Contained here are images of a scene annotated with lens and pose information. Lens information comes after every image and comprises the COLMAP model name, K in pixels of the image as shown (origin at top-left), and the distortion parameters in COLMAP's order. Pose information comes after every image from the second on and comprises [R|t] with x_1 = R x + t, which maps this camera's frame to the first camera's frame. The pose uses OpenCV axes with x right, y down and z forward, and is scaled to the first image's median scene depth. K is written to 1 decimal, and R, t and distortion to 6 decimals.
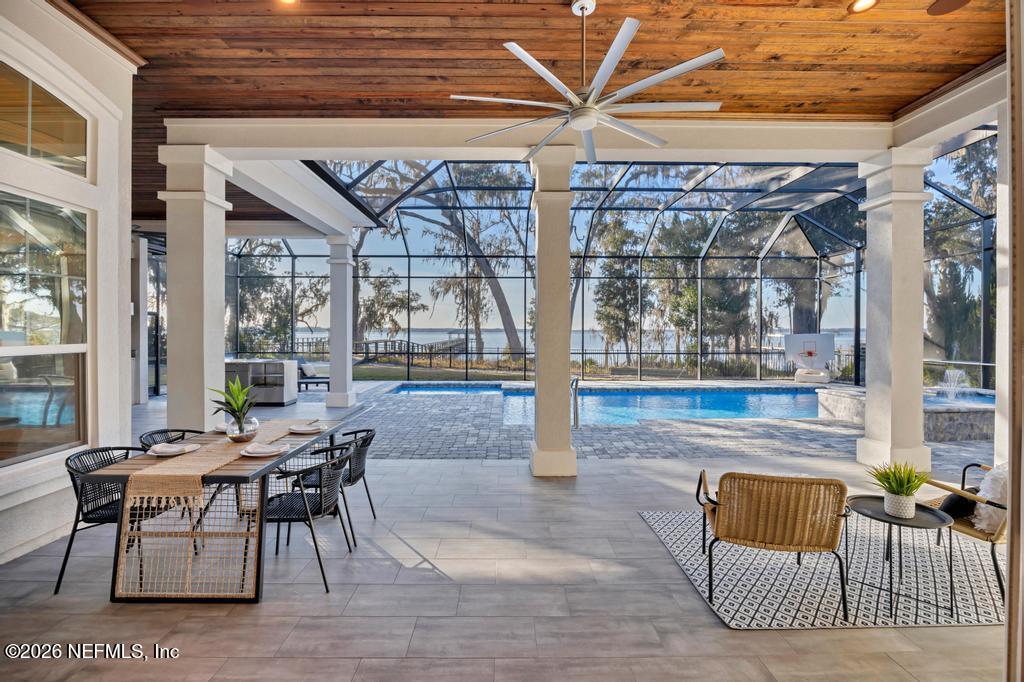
lens RADIAL K [[442.6, 0, 507.8], [0, 442.6, 335.4], [0, 0, 1]] dist [-0.004277, -0.000357]
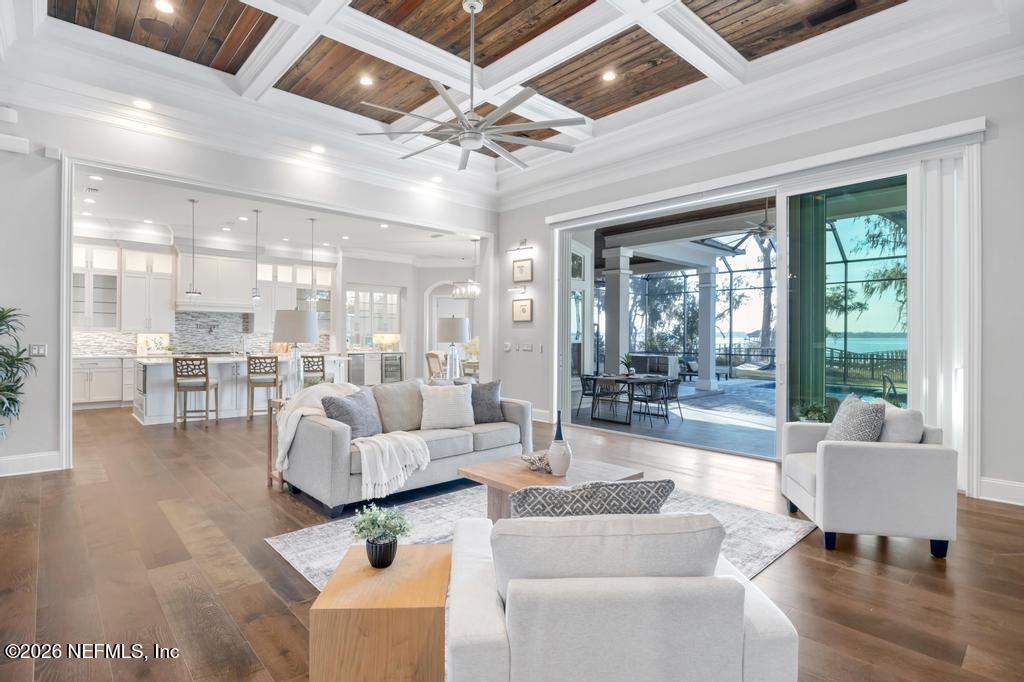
lens RADIAL K [[510.8, 0, 506.9], [0, 510.8, 338.0], [0, 0, 1]] dist [-0.017365, 0.000048]
pose [[0.667552, 0.003560, -0.744555, 0.114115], [-0.008694, 0.999958, -0.003014, 0.002330], [0.744512, 0.008485, 0.667555, -0.152779]]
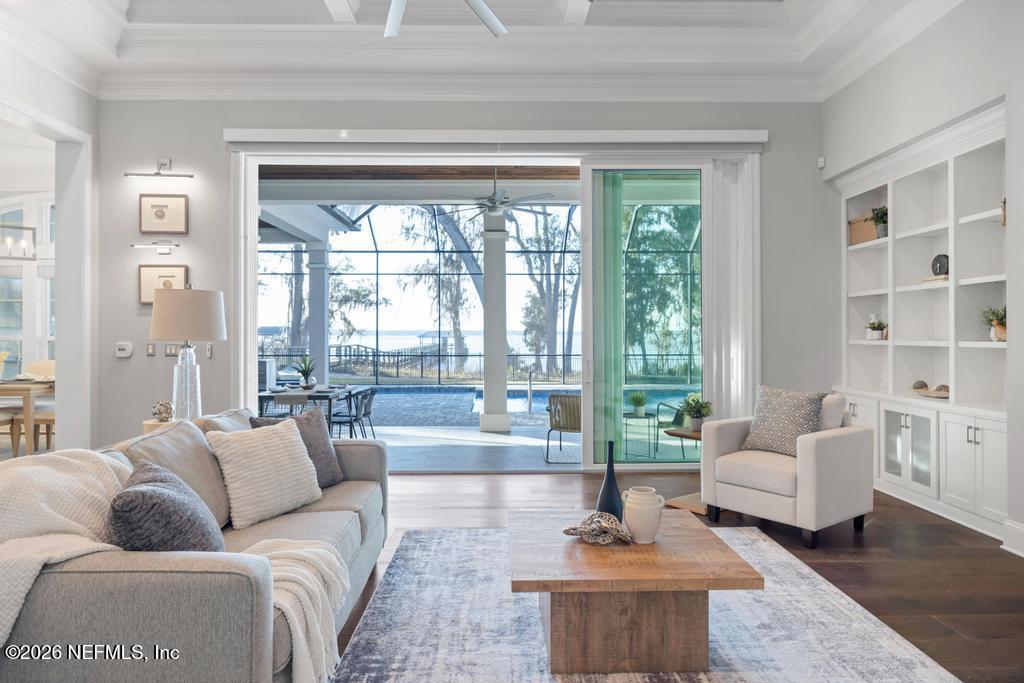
lens RADIAL K [[642.5, 0, 511.1], [0, 642.5, 335.8], [0, 0, 1]] dist [0.000079, 0.001238]
pose [[0.999956, -0.003834, 0.008555, 0.020792], [0.003890, 0.999971, -0.006565, 0.003731], [-0.008529, 0.006598, 0.999942, -0.158691]]
